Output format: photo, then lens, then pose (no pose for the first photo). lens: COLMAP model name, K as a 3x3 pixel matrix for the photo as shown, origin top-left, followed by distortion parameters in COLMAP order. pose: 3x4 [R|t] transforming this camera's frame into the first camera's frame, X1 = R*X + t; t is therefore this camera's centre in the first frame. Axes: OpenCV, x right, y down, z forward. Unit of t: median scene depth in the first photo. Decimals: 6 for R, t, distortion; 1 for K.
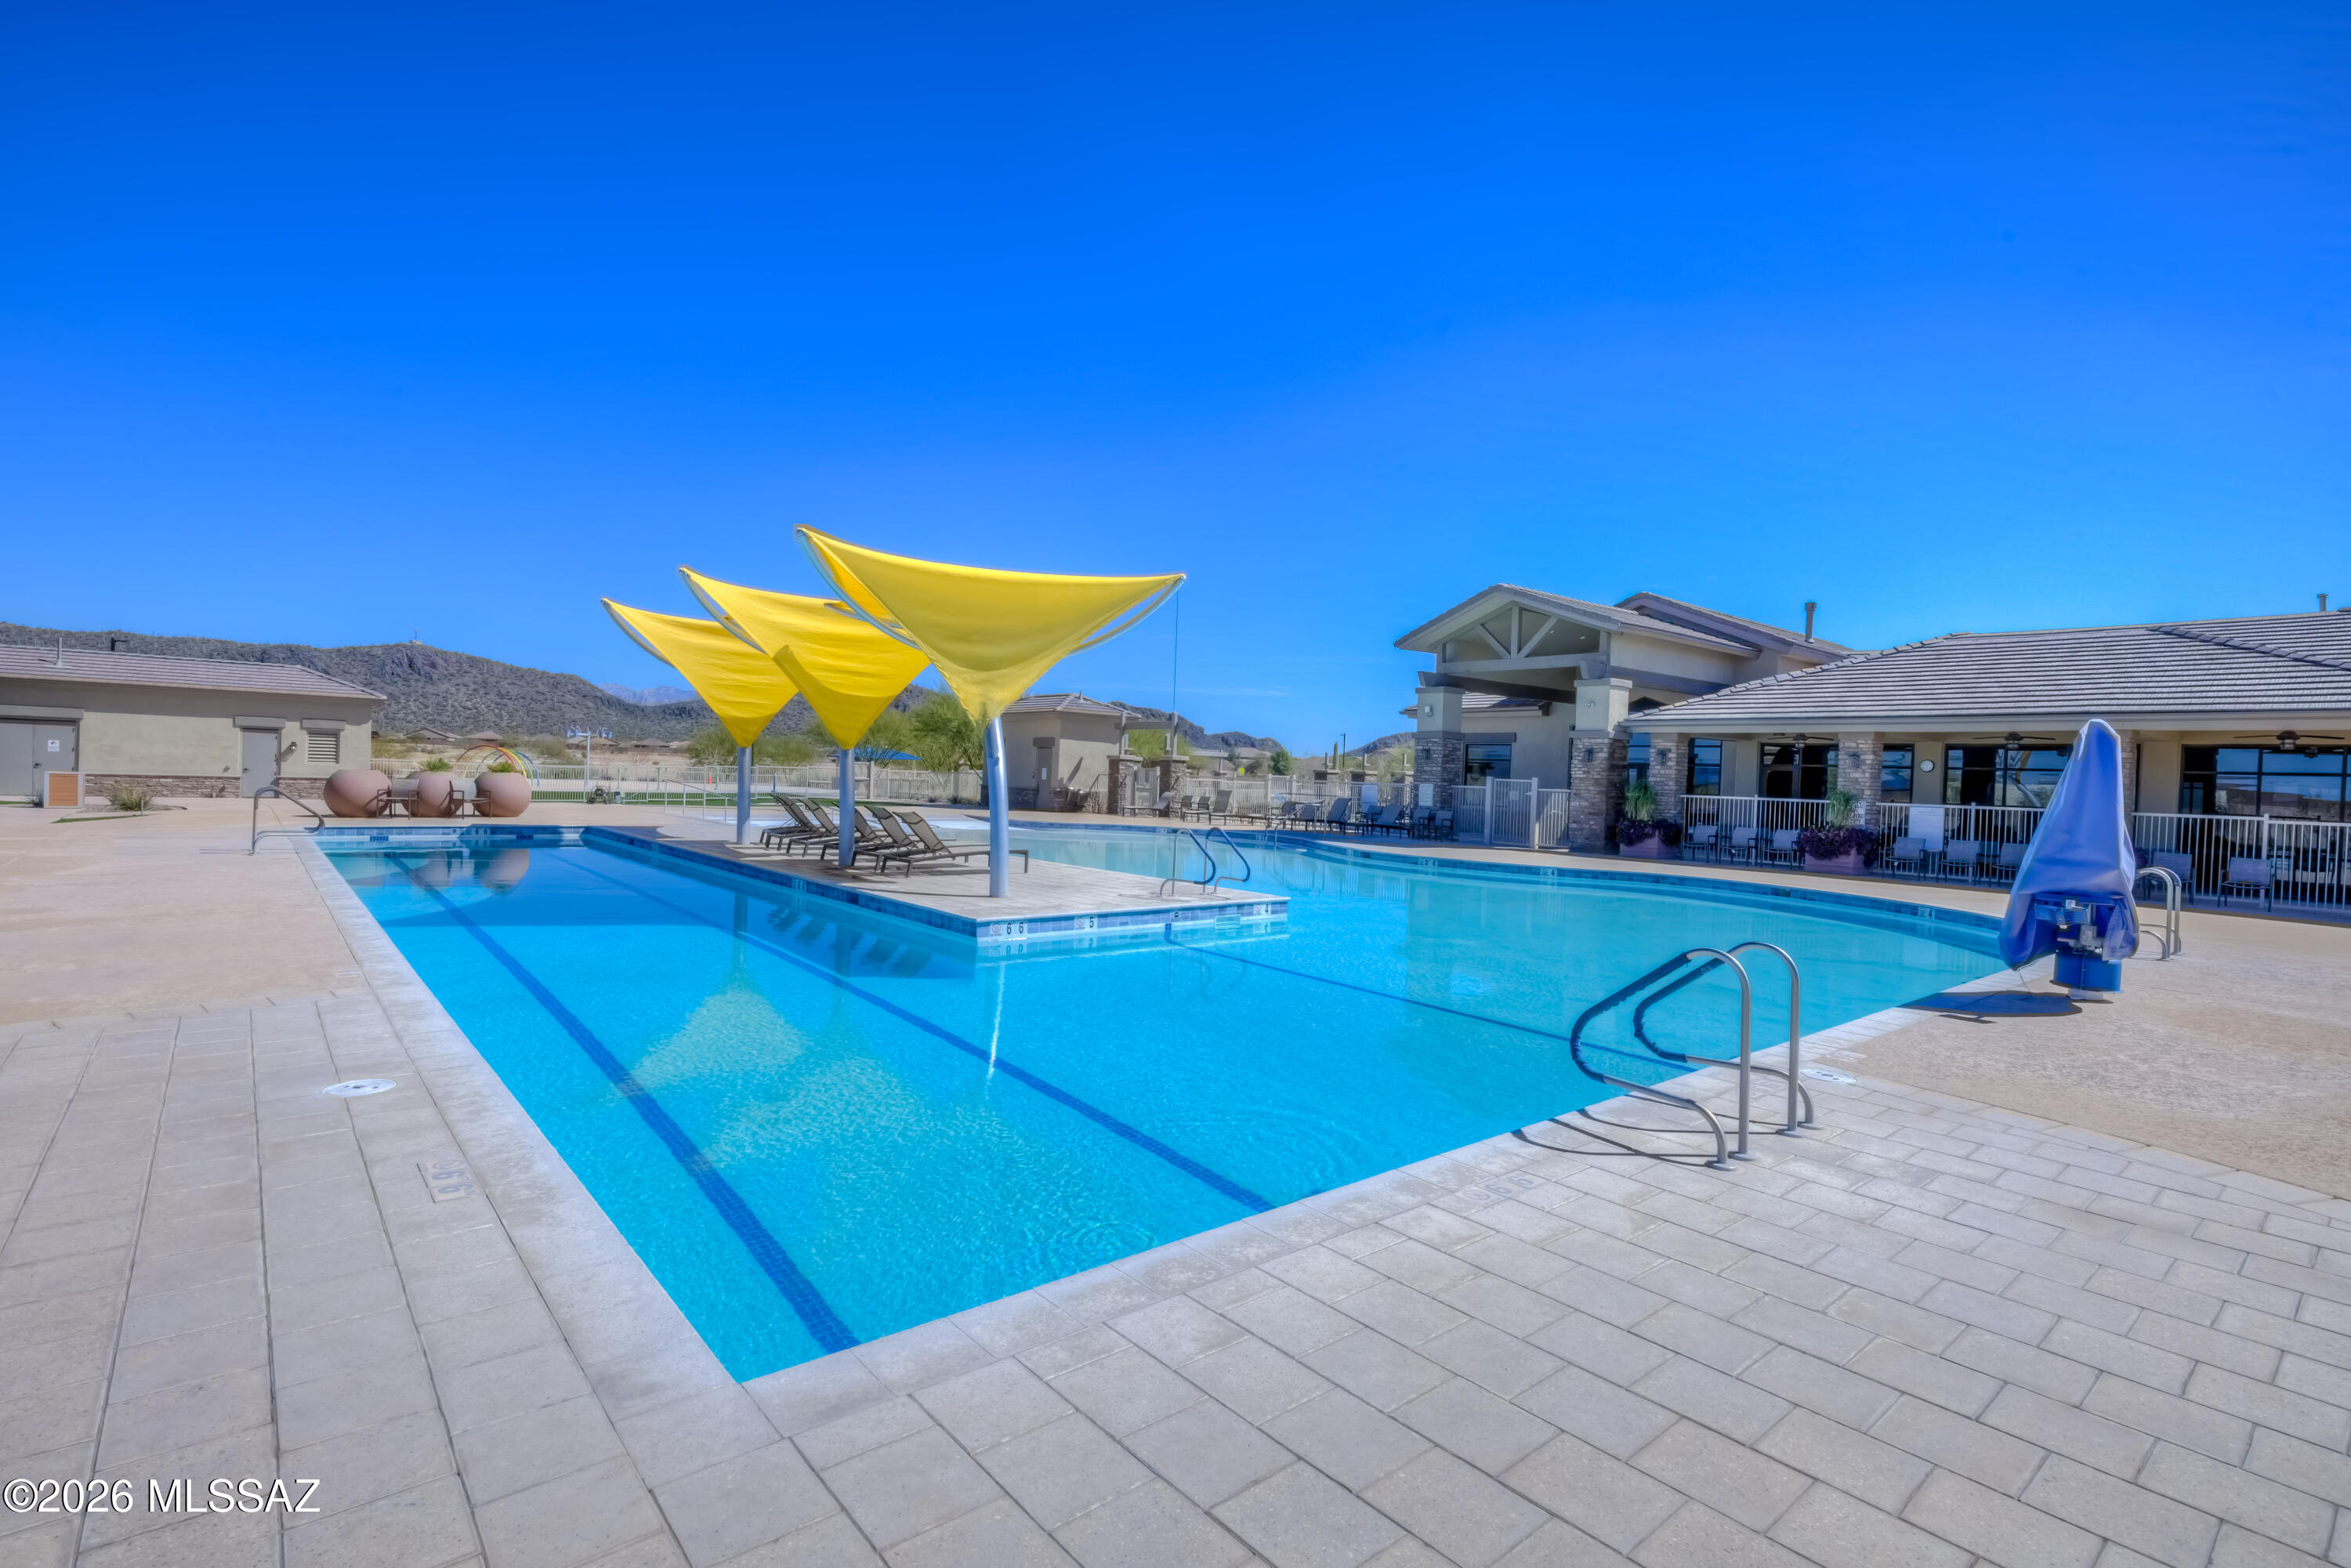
lens RADIAL K [[1060.0, 0, 1175.5], [0, 1060.0, 784.0], [0, 0, 1]] dist [0.001082, -0.000100]
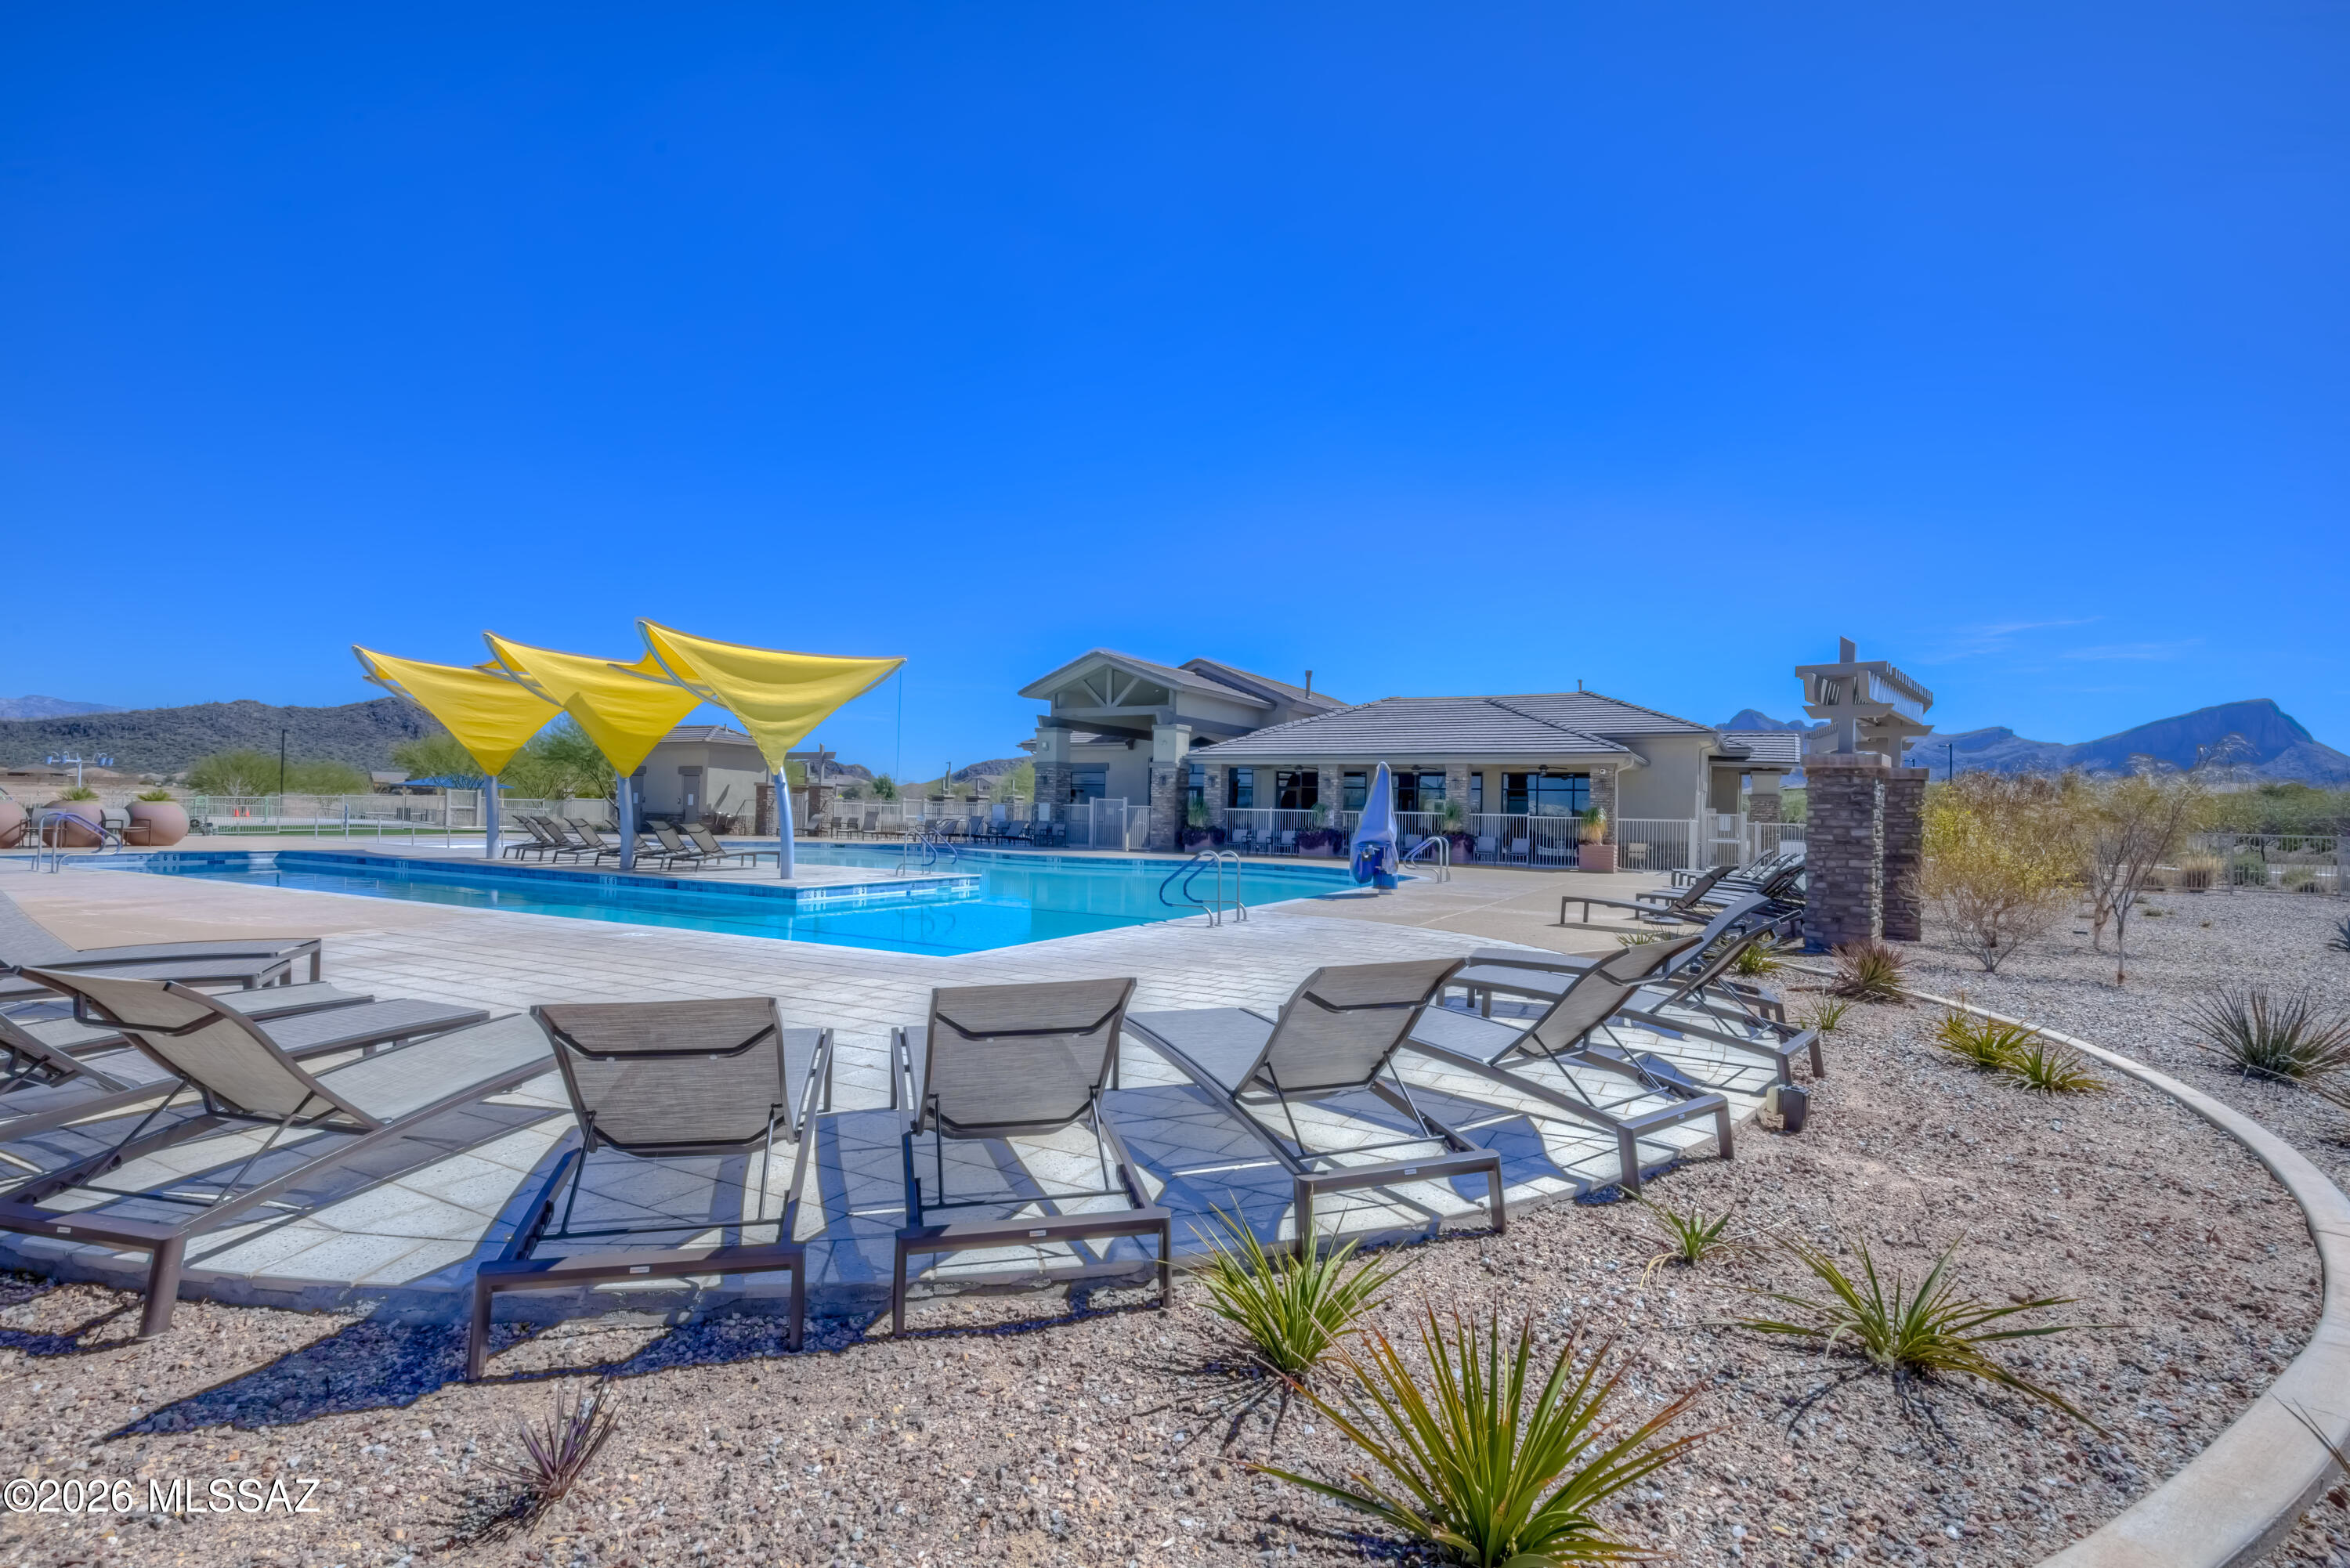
lens RADIAL K [[1079.4, 0, 1175.0], [0, 1079.4, 784.0], [0, 0, 1]] dist [0.000660, 0.000057]
pose [[0.927019, -0.005022, 0.374981, -0.109731], [0.014487, 0.999643, -0.022428, 0.008429], [-0.374734, 0.026224, 0.926761, -0.275596]]
